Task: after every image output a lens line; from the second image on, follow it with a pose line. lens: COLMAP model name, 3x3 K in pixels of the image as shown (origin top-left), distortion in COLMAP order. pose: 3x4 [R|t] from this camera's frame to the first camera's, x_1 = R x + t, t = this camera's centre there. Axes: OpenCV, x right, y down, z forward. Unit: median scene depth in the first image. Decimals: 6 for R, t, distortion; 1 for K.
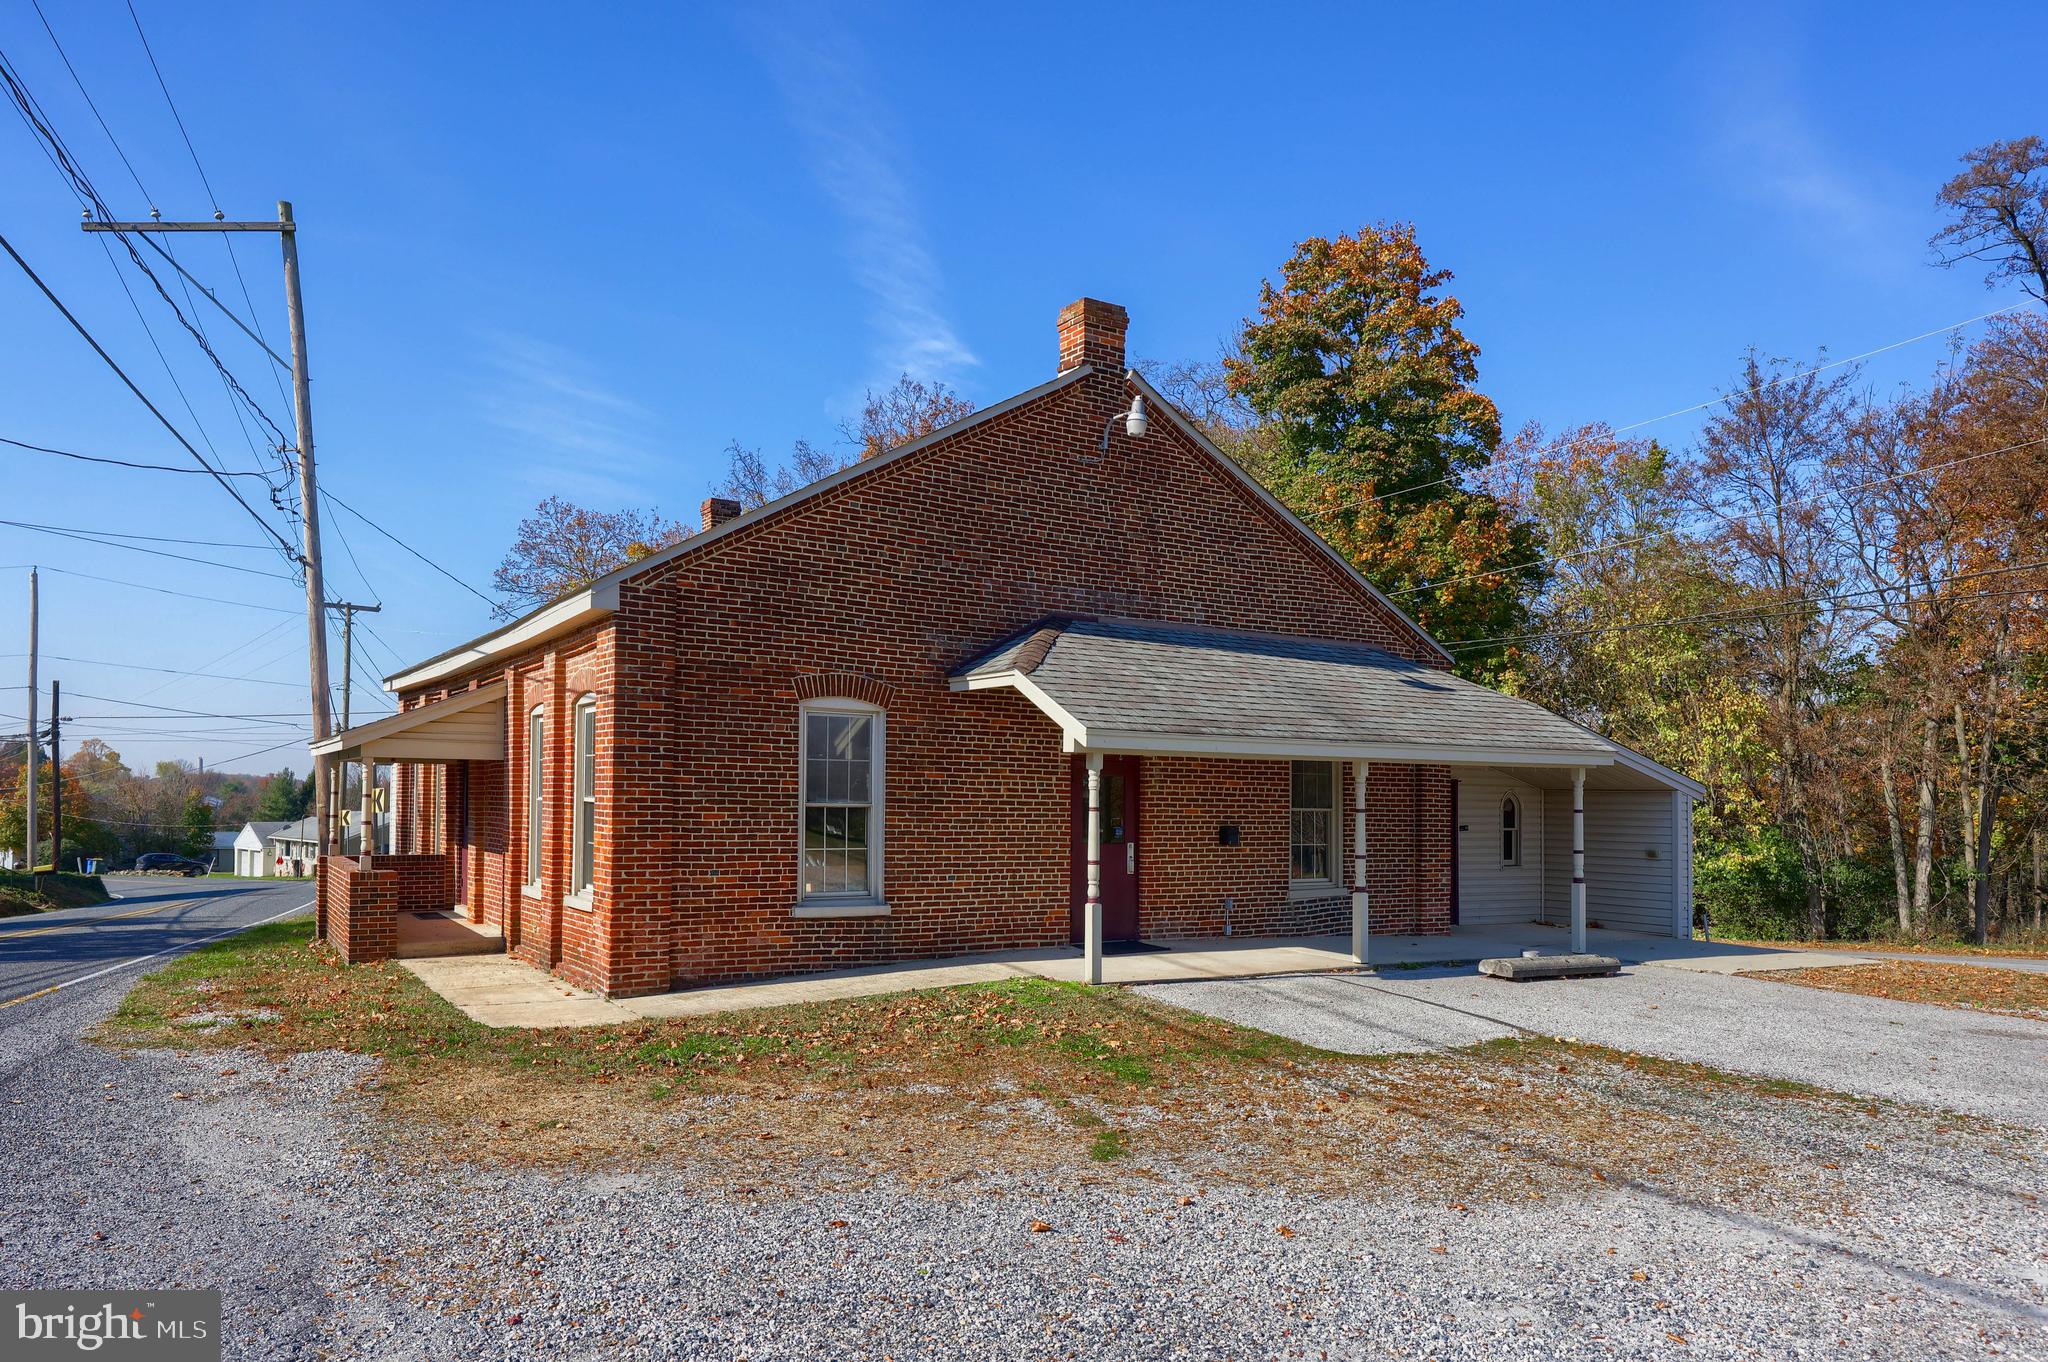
lens RADIAL K [[1307.0, 0, 894.7], [0, 1307.0, 734.0], [0, 0, 1]] dist [0.007228, 0.000107]
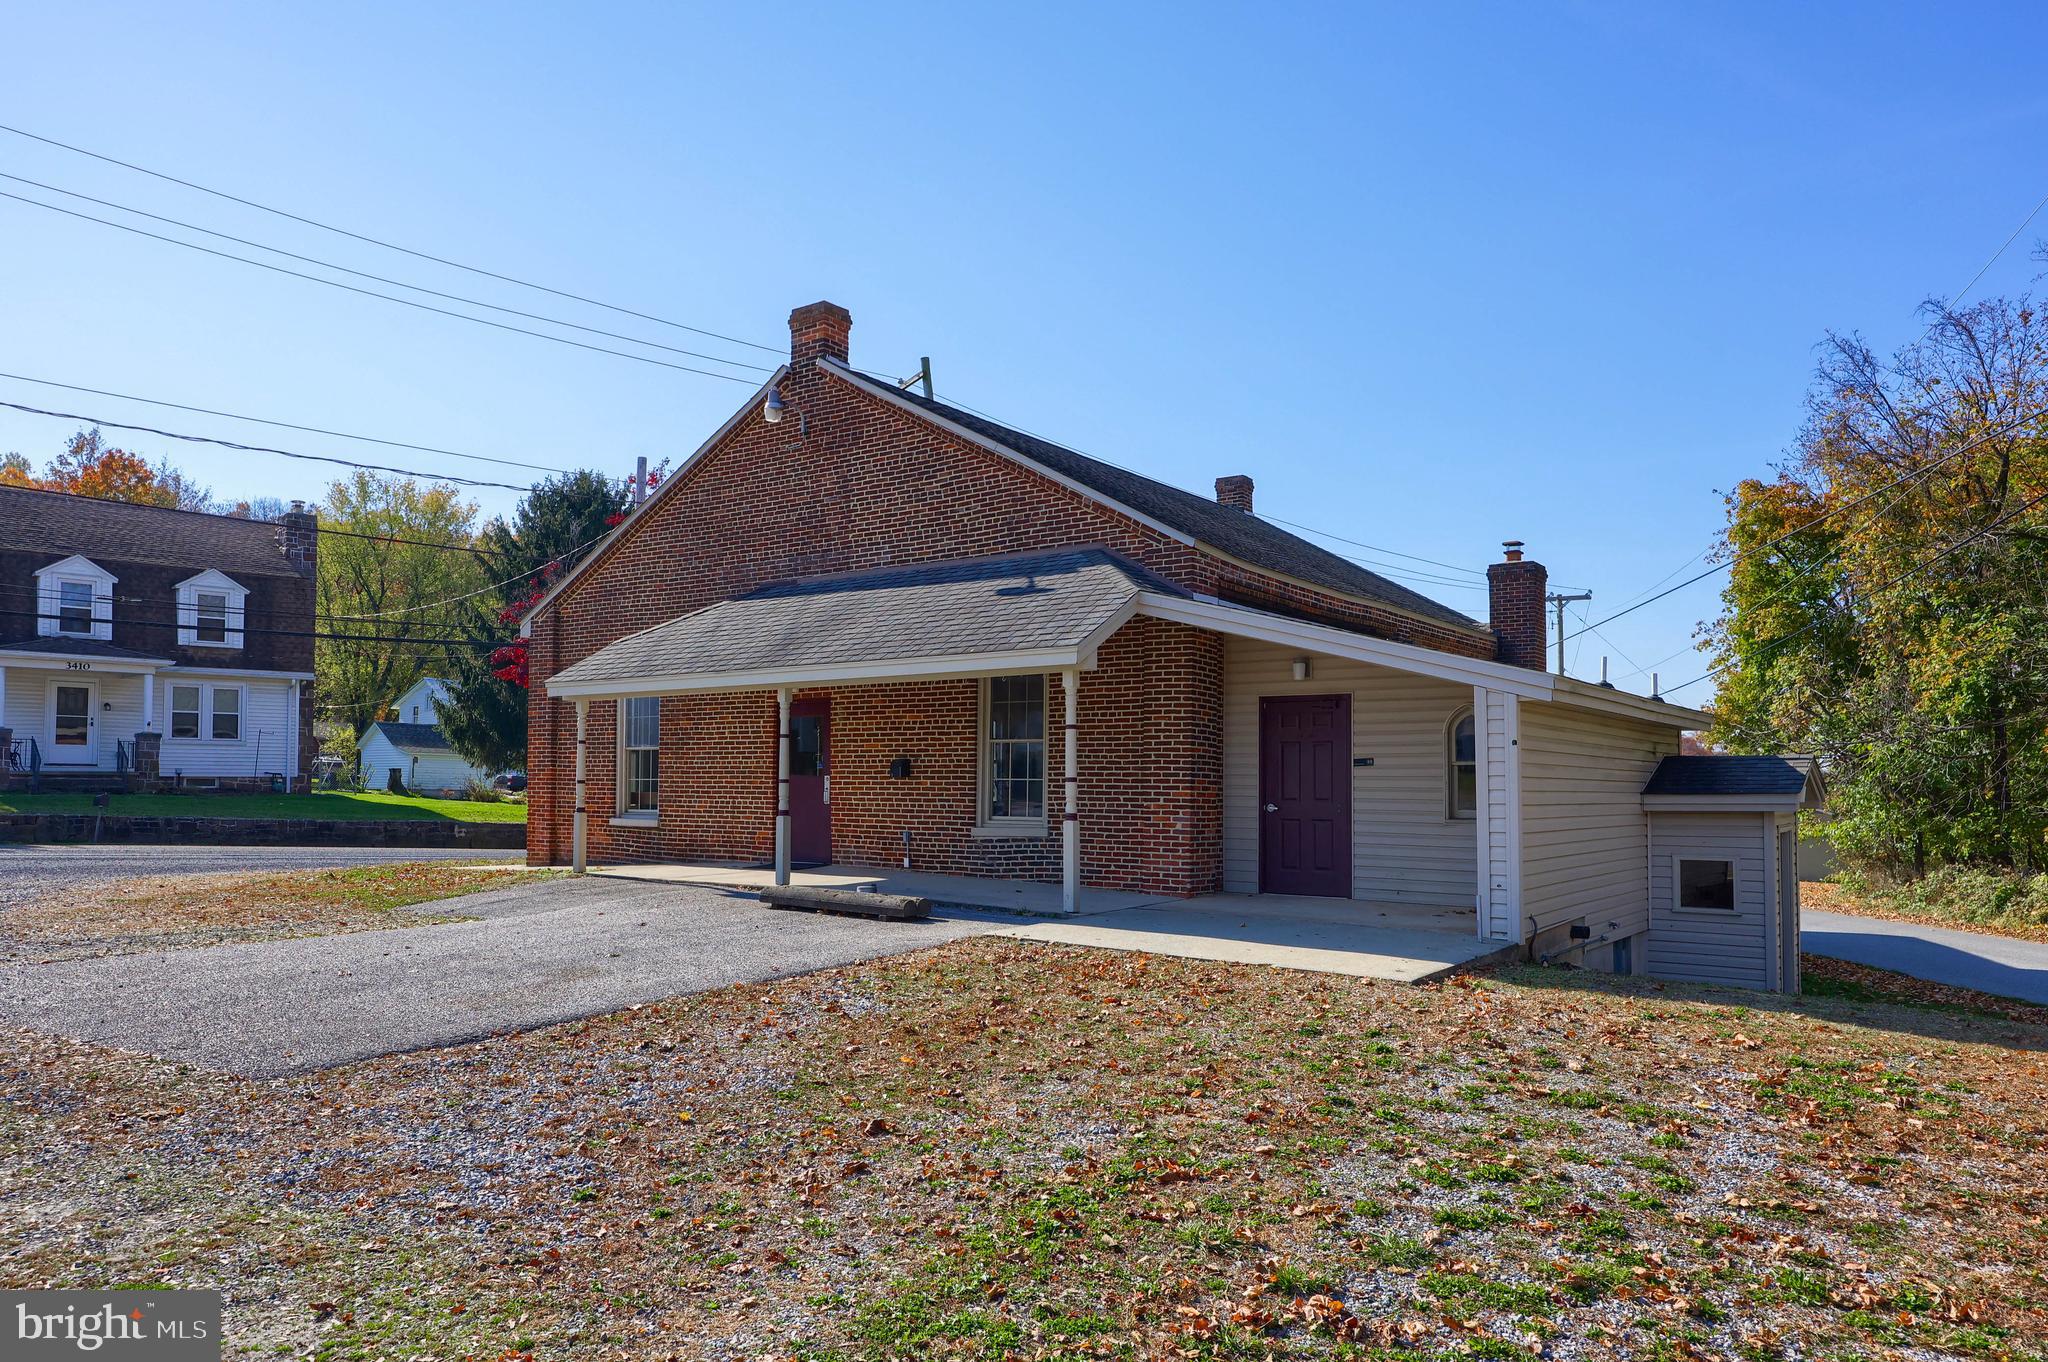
lens RADIAL K [[1310.7, 0, 1024.0], [0, 1310.7, 681.0], [0, 0, 1]] dist [0.006228, 0.005117]
pose [[0.427639, -0.082970, -0.900134, 1.283476], [0.042937, 0.996519, -0.071456, 0.091612], [0.902929, -0.008091, 0.429713, 0.688151]]
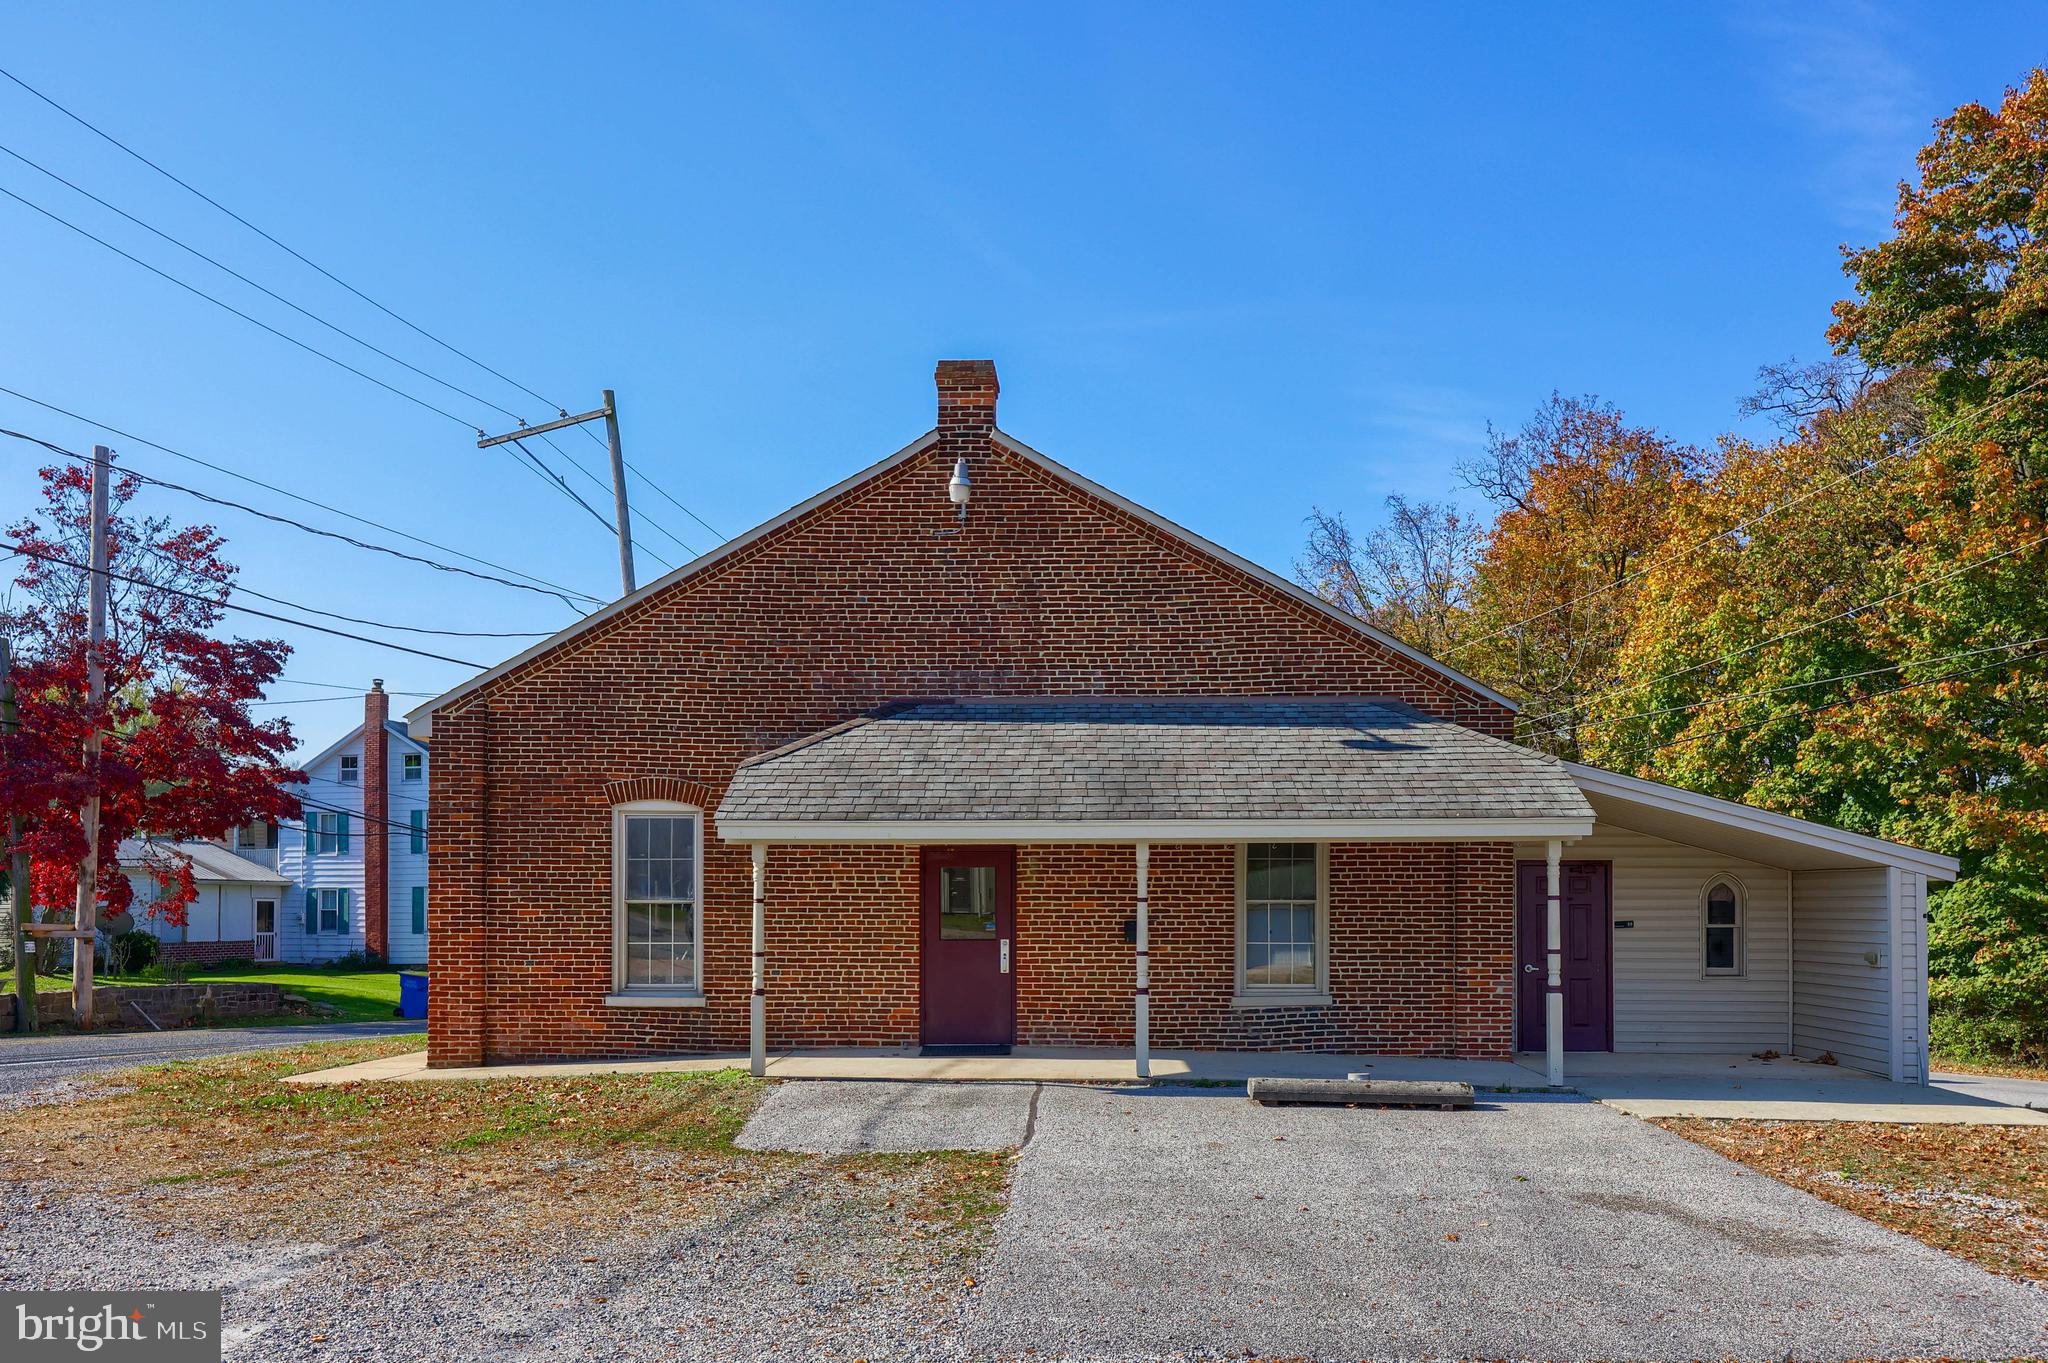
lens RADIAL K [[1448.7, 0, 1016.9], [0, 1448.7, 847.8], [0, 0, 1]] dist [0.009222, 0.004465]
pose [[0.853916, -0.033793, -0.519313, 0.735788], [0.036318, 0.999326, -0.005310, 0.024846], [0.519143, -0.014326, 0.854568, 0.133471]]
